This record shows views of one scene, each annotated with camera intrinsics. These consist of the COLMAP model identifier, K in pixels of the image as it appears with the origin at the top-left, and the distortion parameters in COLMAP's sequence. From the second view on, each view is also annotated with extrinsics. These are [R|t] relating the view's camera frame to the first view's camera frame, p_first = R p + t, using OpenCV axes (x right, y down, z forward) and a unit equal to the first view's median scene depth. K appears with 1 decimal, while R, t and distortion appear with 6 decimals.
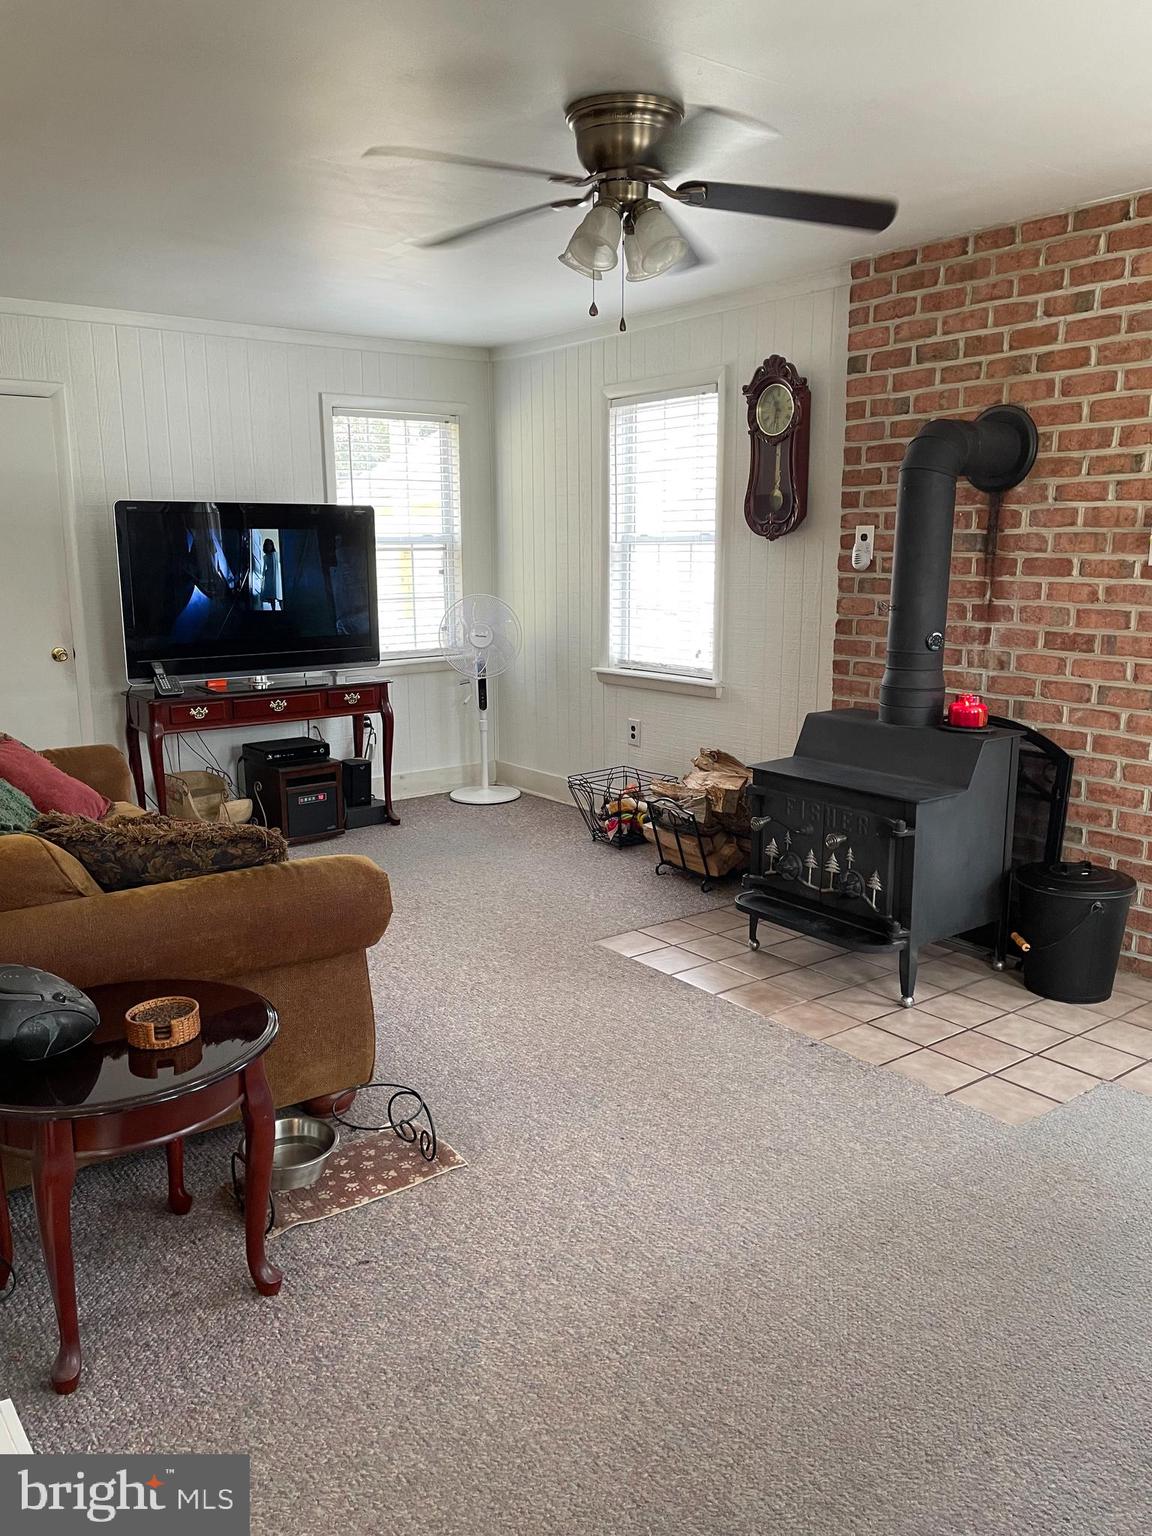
lens RADIAL K [[1184.8, 0, 576.5], [0, 1184.8, 759.8], [0, 0, 1]] dist [0.091672, -0.122440]
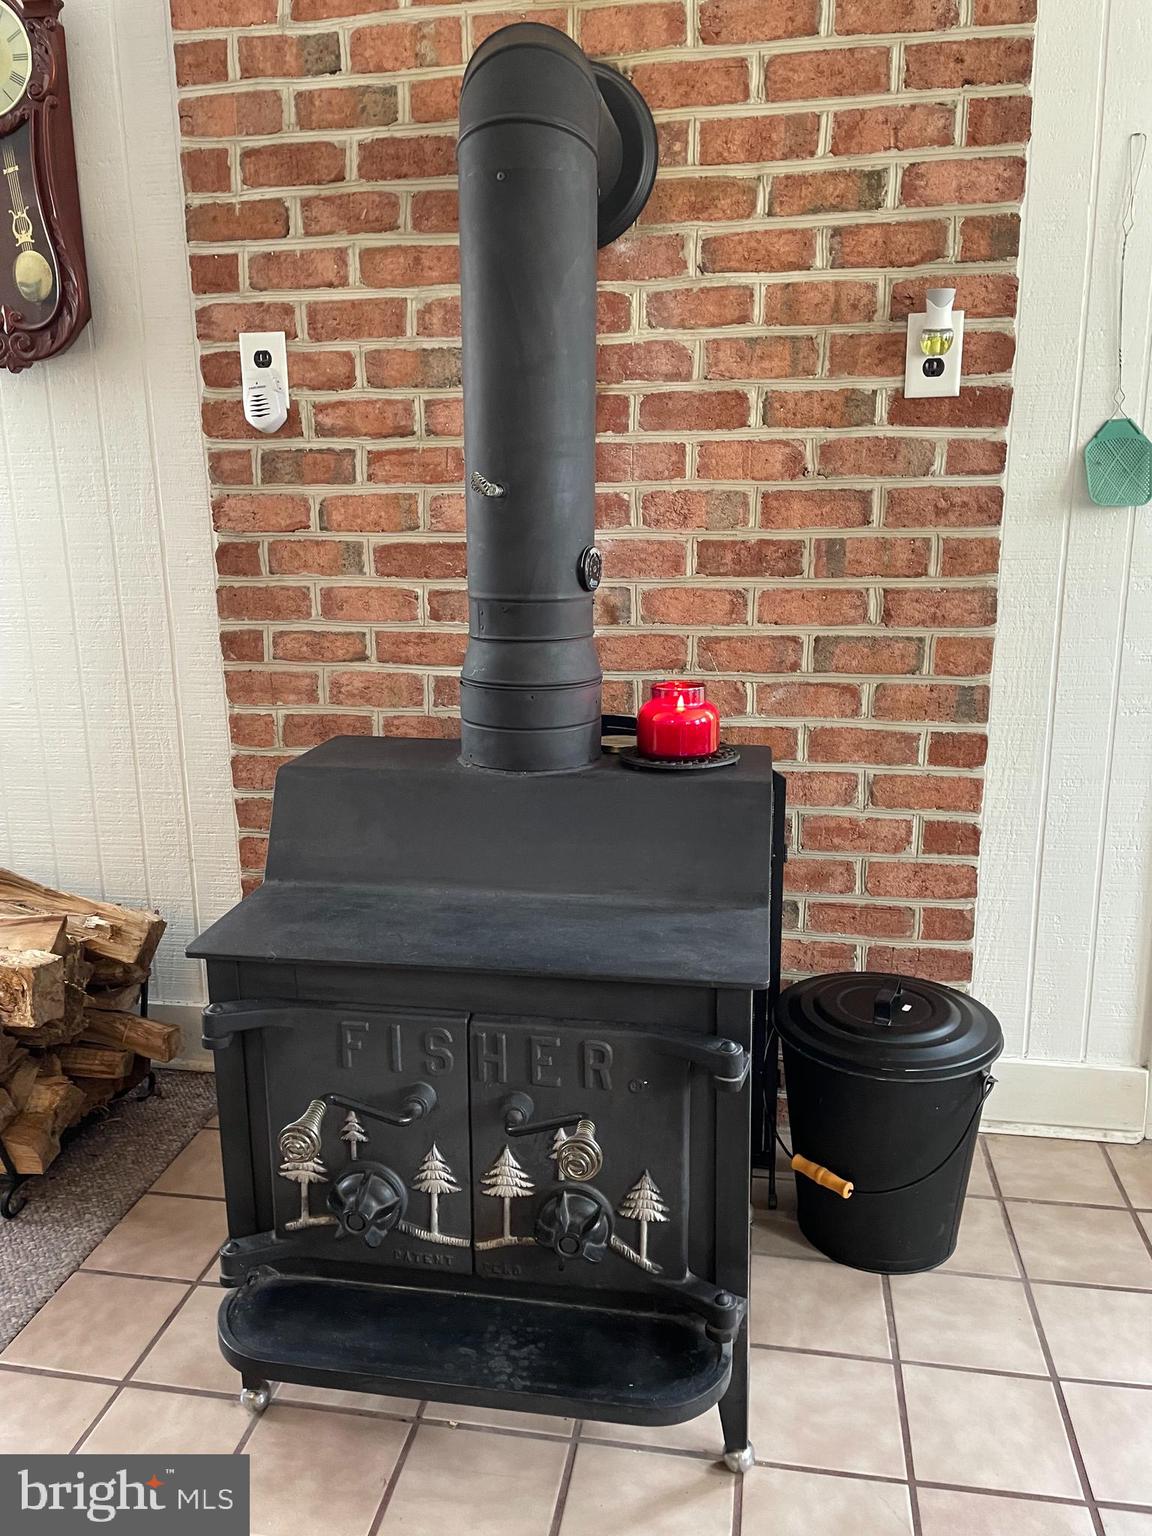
lens RADIAL K [[1184.8, 0, 576.5], [0, 1184.8, 759.8], [0, 0, 1]] dist [0.091672, -0.122440]
pose [[0.740974, -0.160885, 0.651977, 0.006649], [0.136073, 0.986708, 0.088837, -0.068664], [-0.657603, 0.022890, 0.753017, 0.668722]]
